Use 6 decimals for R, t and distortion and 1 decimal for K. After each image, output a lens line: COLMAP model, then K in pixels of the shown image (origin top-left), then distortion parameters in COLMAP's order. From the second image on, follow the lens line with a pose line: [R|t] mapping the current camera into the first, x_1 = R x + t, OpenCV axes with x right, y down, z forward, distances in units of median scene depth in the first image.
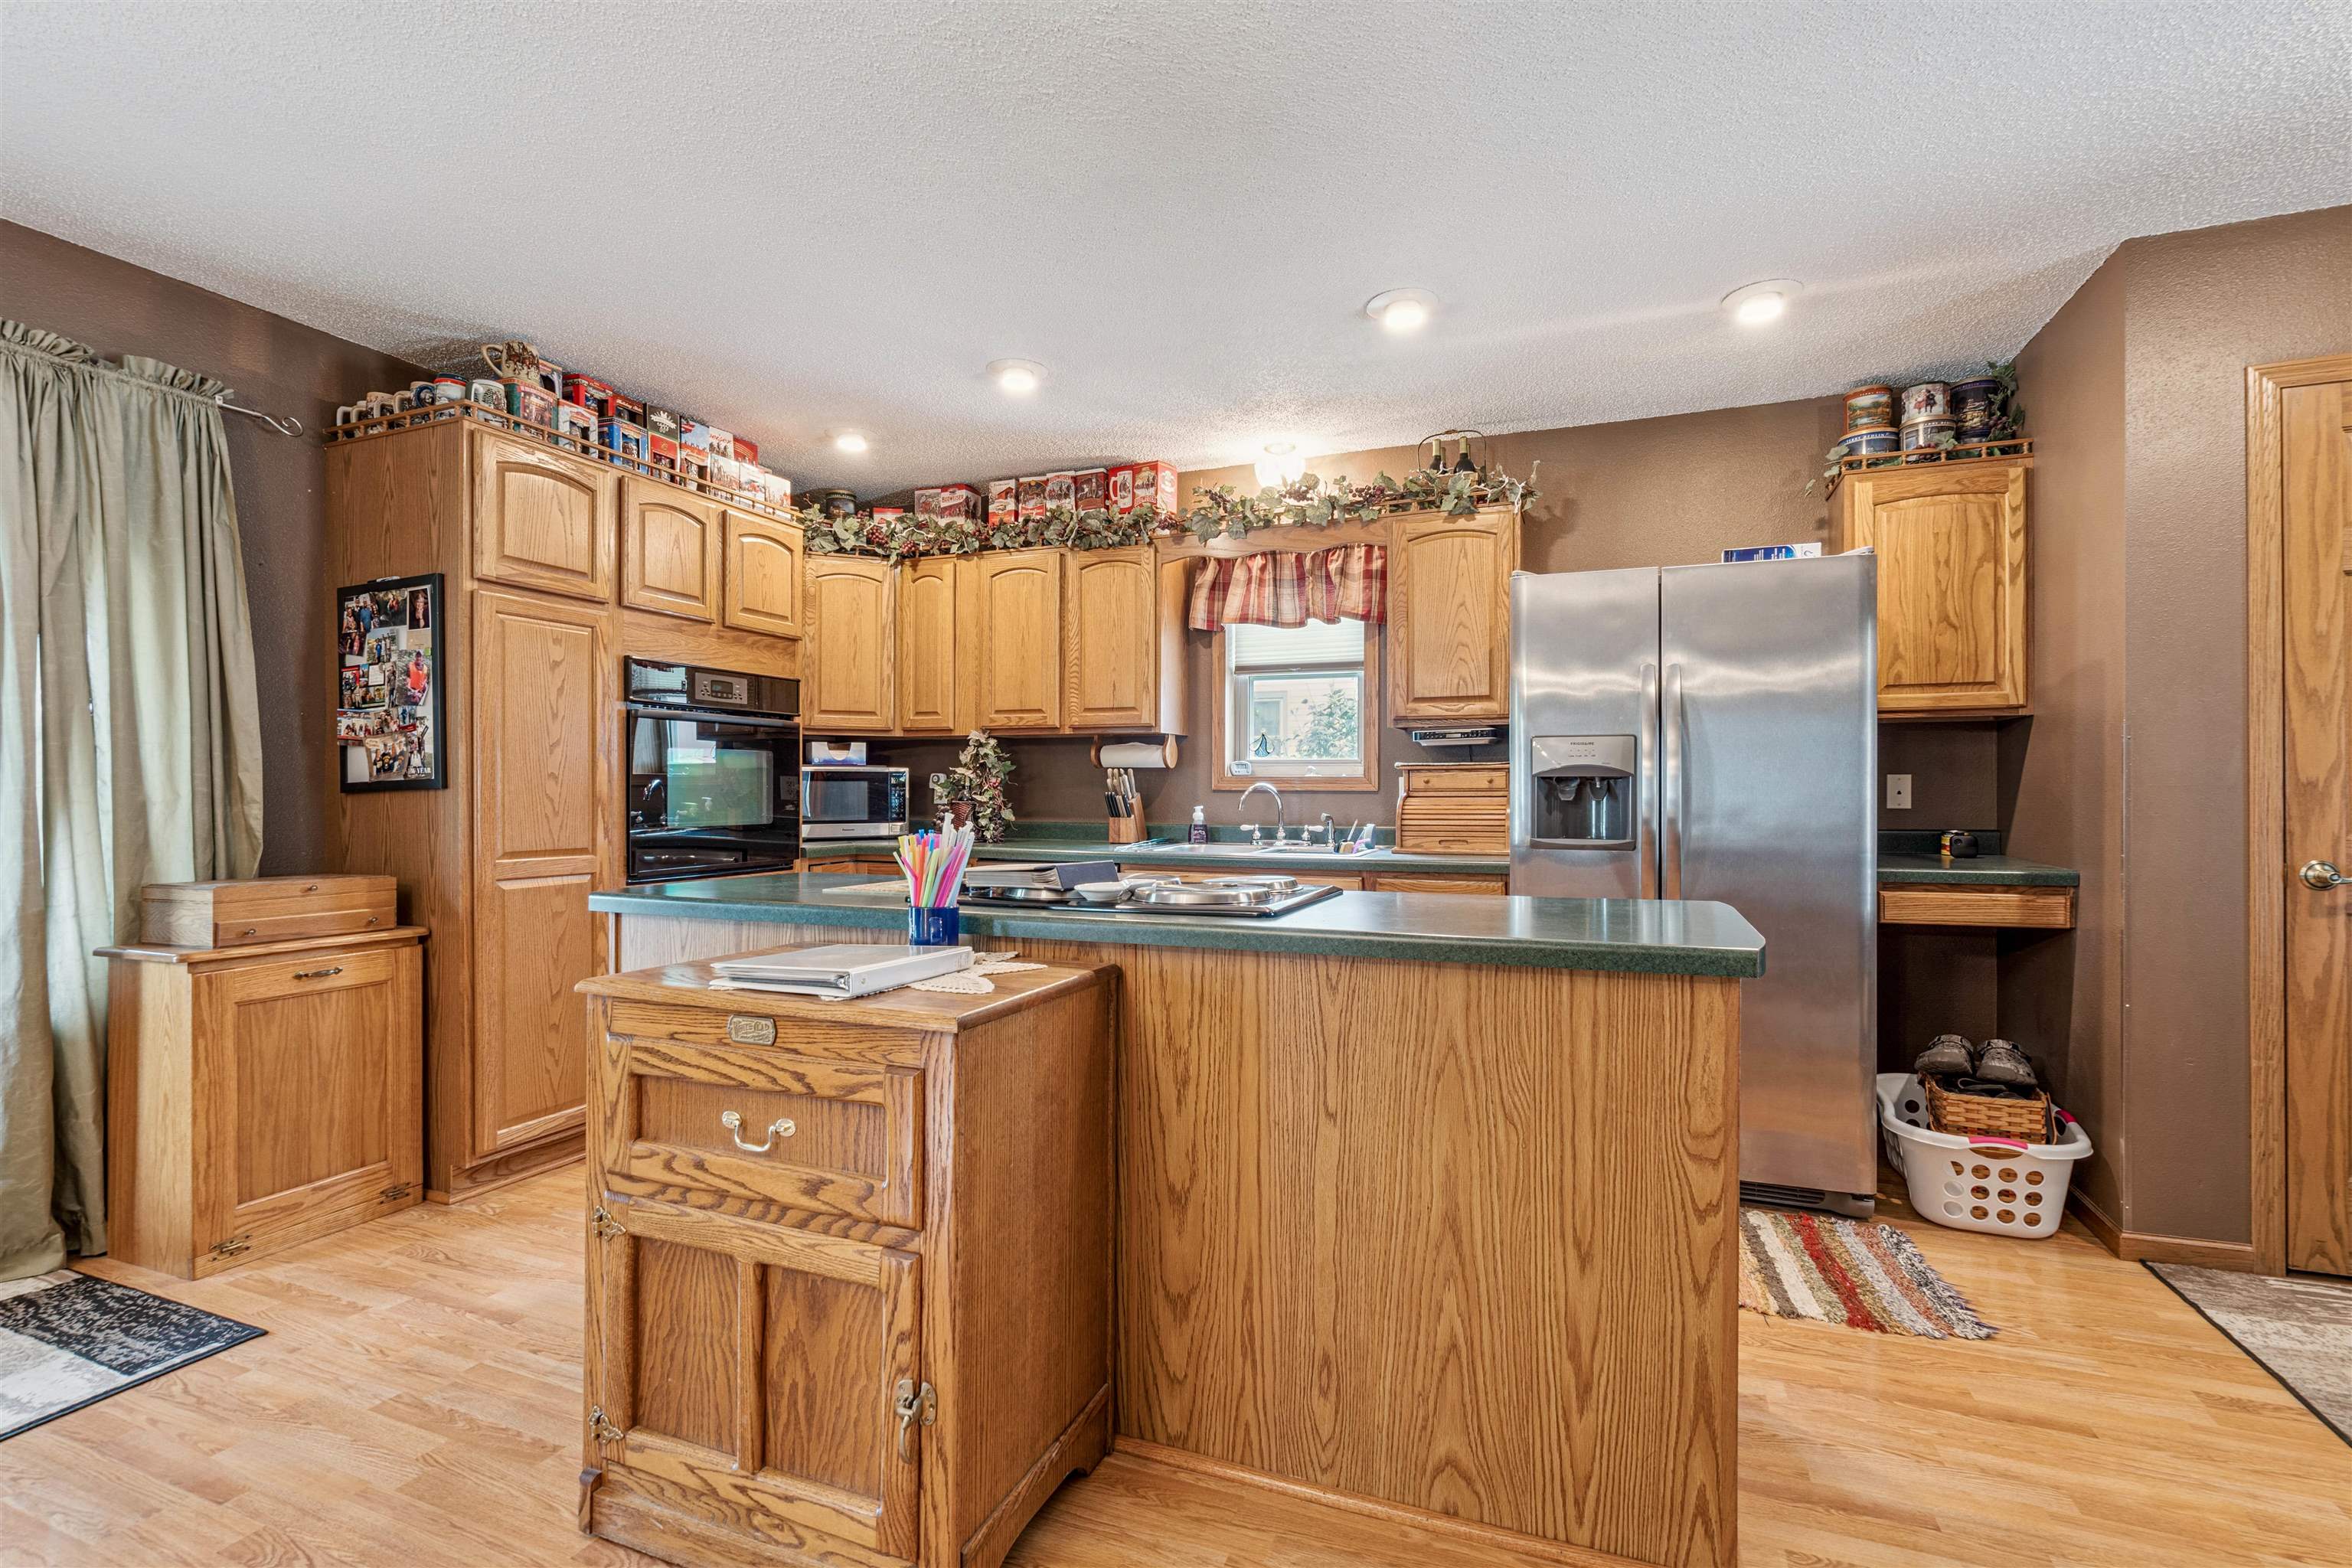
lens RADIAL K [[1067.7, 0, 1184.8], [0, 1067.7, 787.6], [0, 0, 1]] dist [-0.005679, 0.001567]
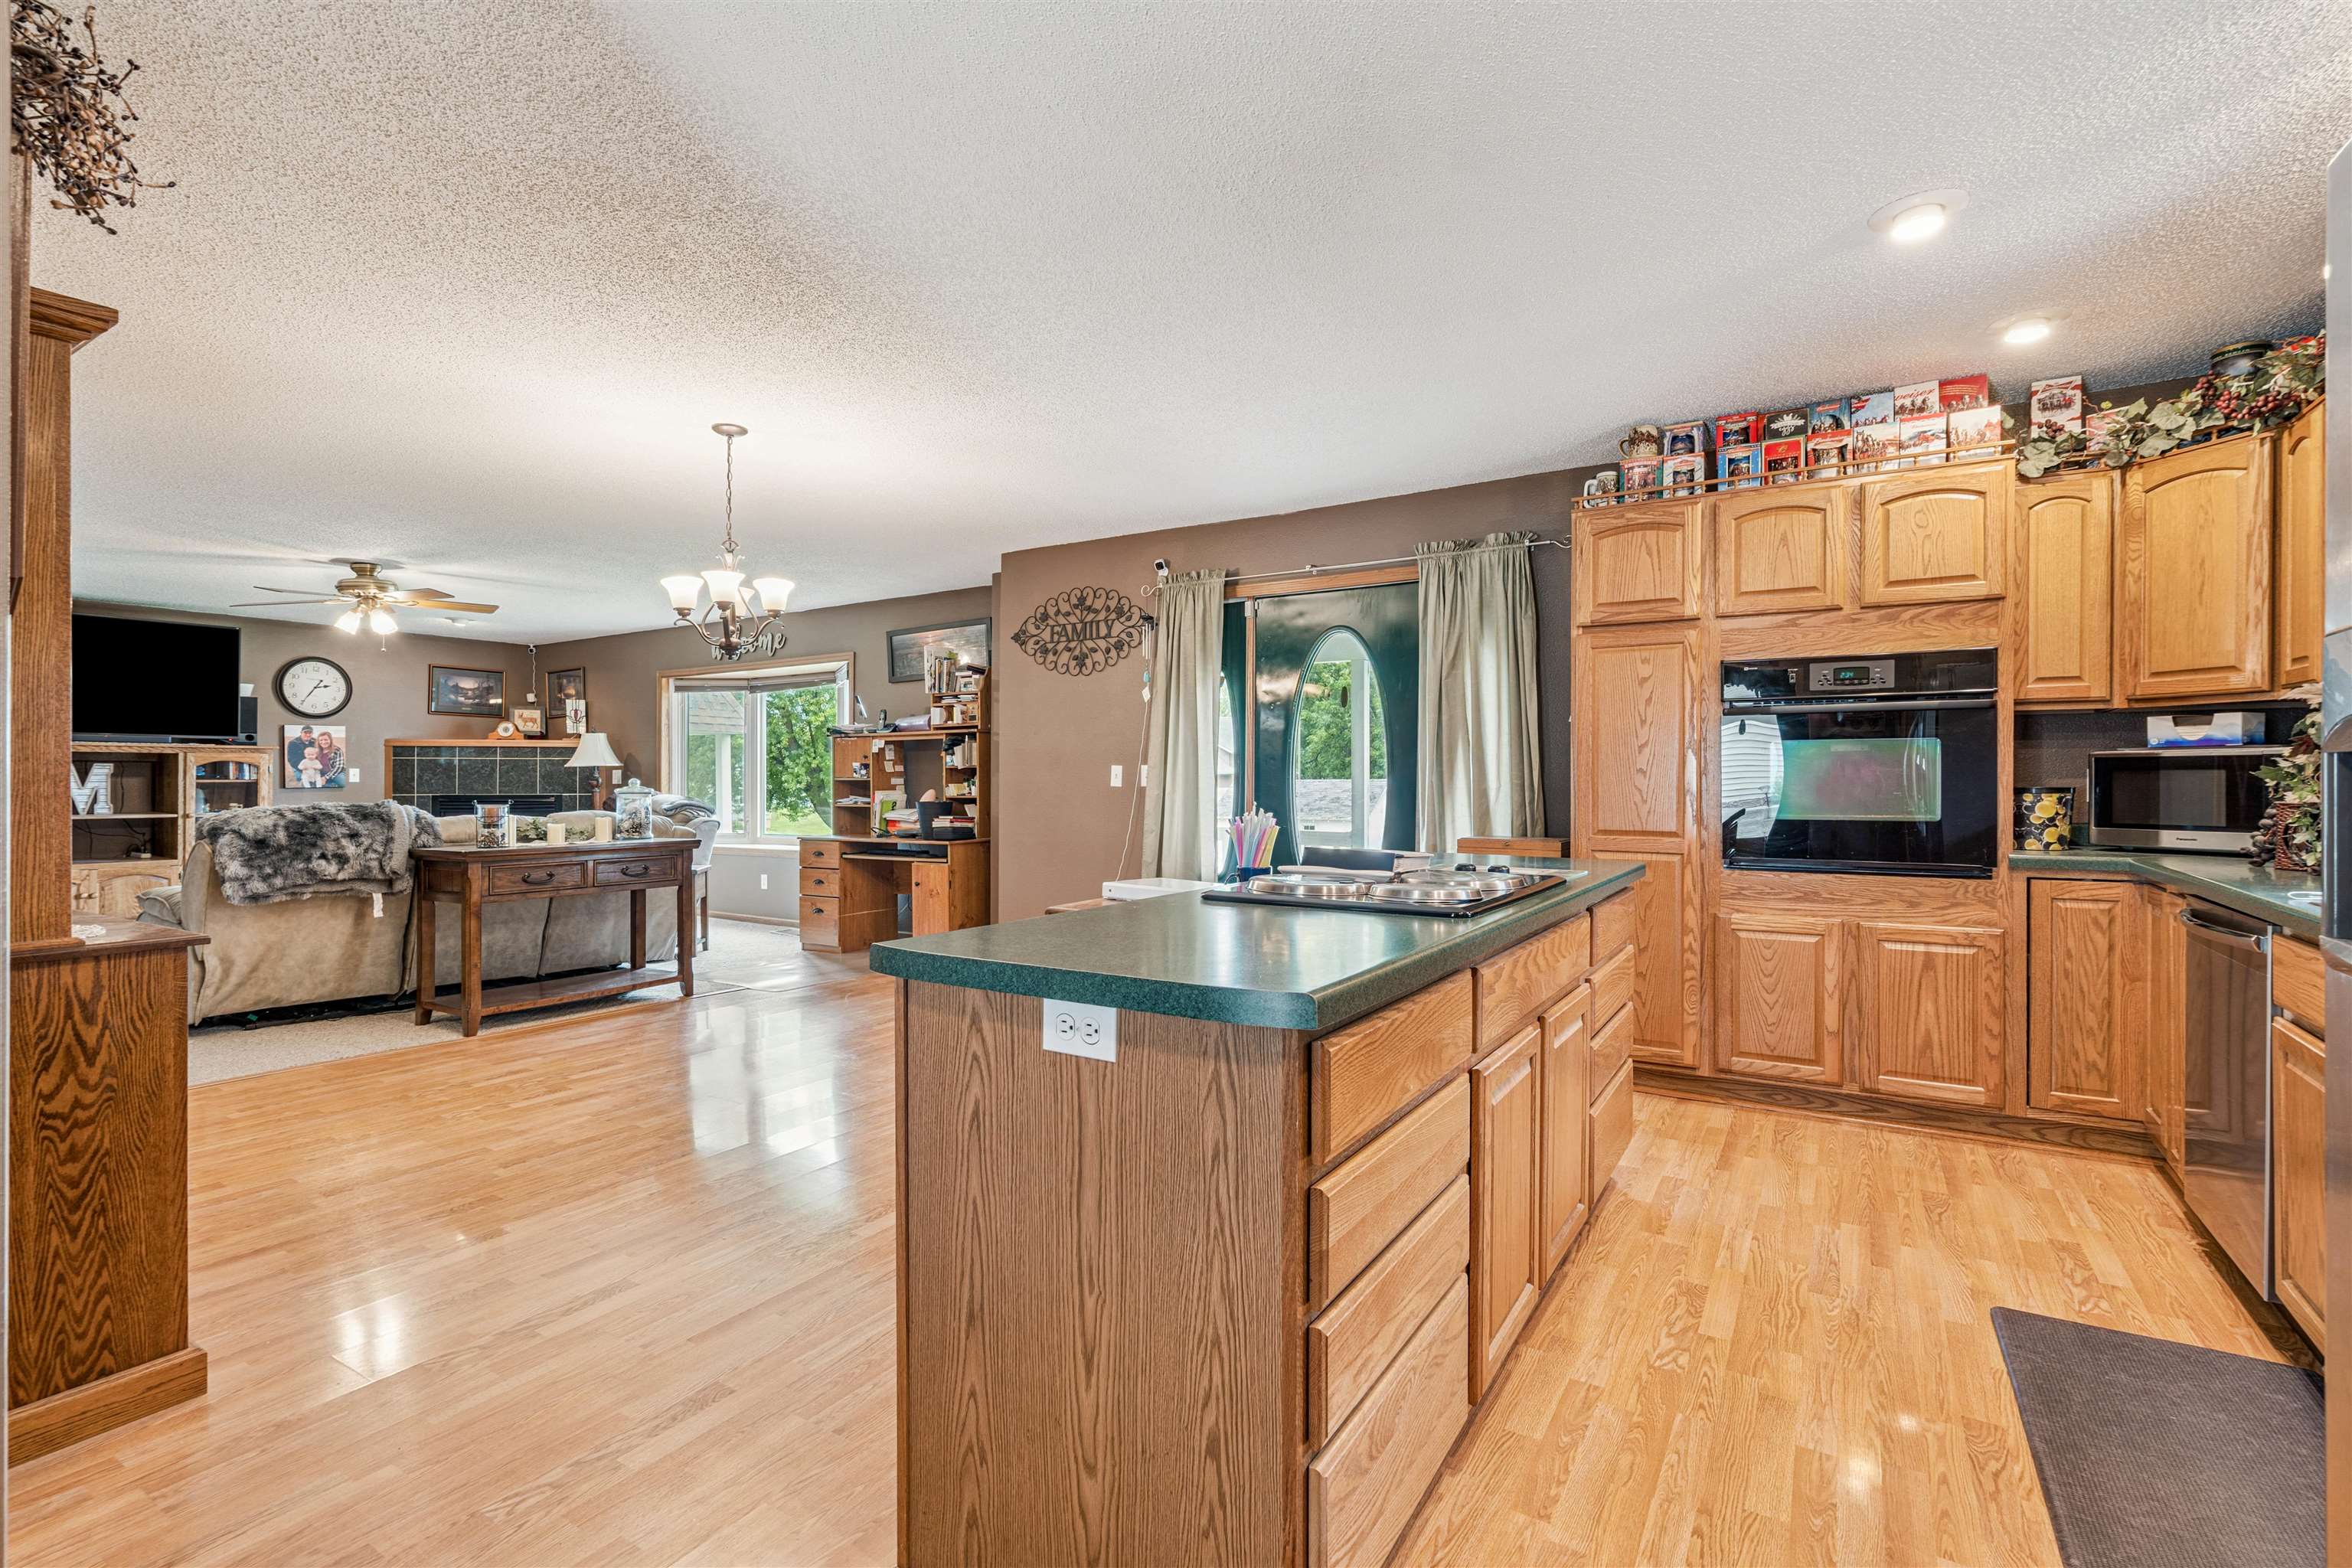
lens RADIAL K [[1067.7, 0, 1181.0], [0, 1067.7, 782.4], [0, 0, 1]] dist [-0.005679, 0.001567]
pose [[-0.176097, 0.002119, -0.984371, 0.715489], [0.003671, 0.999992, 0.001495, -0.001448], [0.984366, -0.003351, -0.176103, 0.688998]]
